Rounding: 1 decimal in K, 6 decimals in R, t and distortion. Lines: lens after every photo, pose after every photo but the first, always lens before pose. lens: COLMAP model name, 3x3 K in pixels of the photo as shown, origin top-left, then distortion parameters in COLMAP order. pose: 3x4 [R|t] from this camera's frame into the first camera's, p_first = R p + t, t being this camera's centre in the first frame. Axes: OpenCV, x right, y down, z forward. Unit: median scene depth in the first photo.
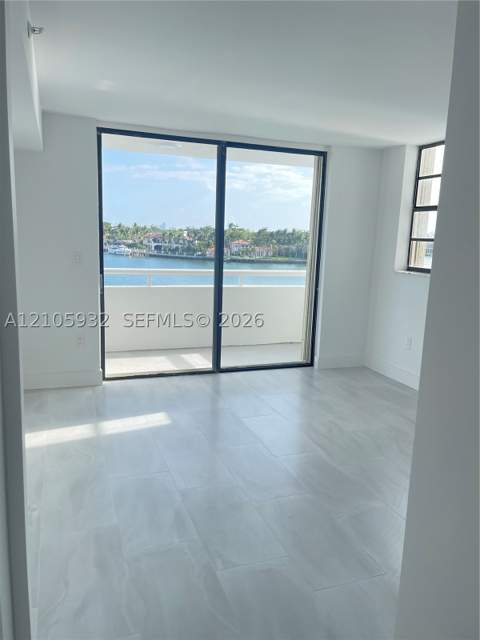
lens RADIAL K [[478.2, 0, 240.0], [0, 478.2, 320.0], [0, 0, 1]] dist [0.043134, 0.000537]
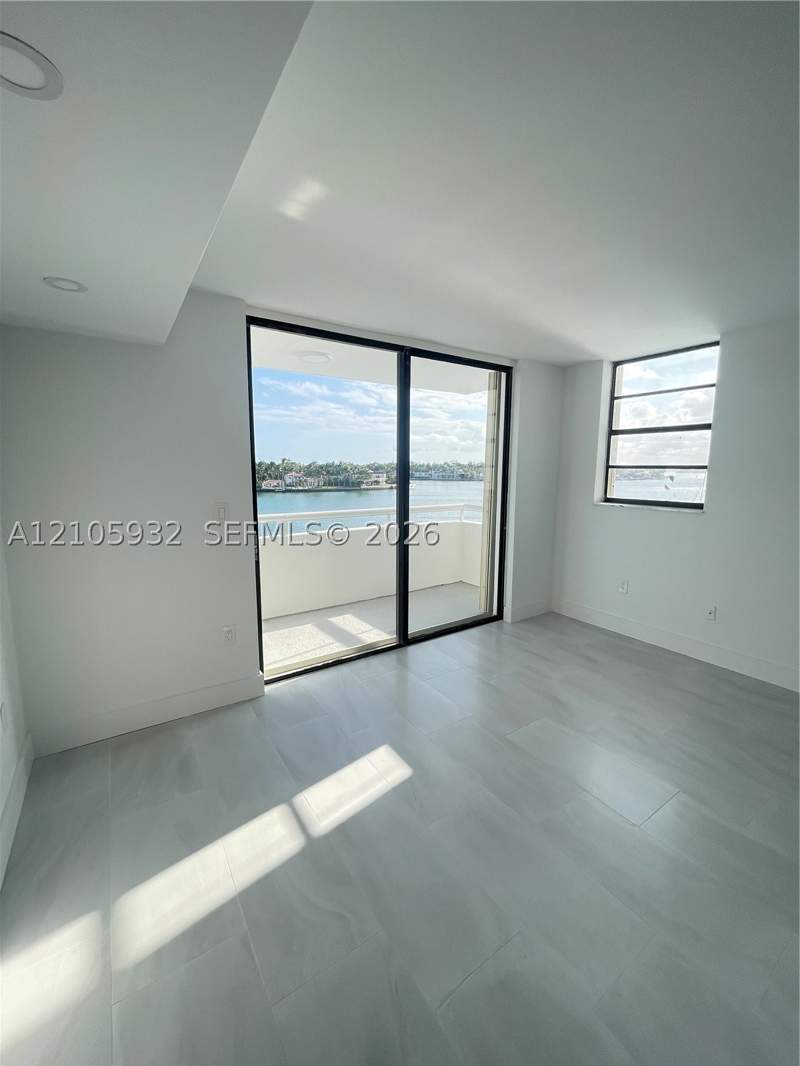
lens RADIAL K [[429.8, 0, 400.0], [0, 429.8, 533.0], [0, 0, 1]] dist [0.000793, 0.000060]
pose [[0.973892, -0.068451, 0.216447, -0.195071], [0.073236, 0.997214, -0.014153, -0.063941], [-0.214876, 0.029635, 0.976192, 0.319242]]
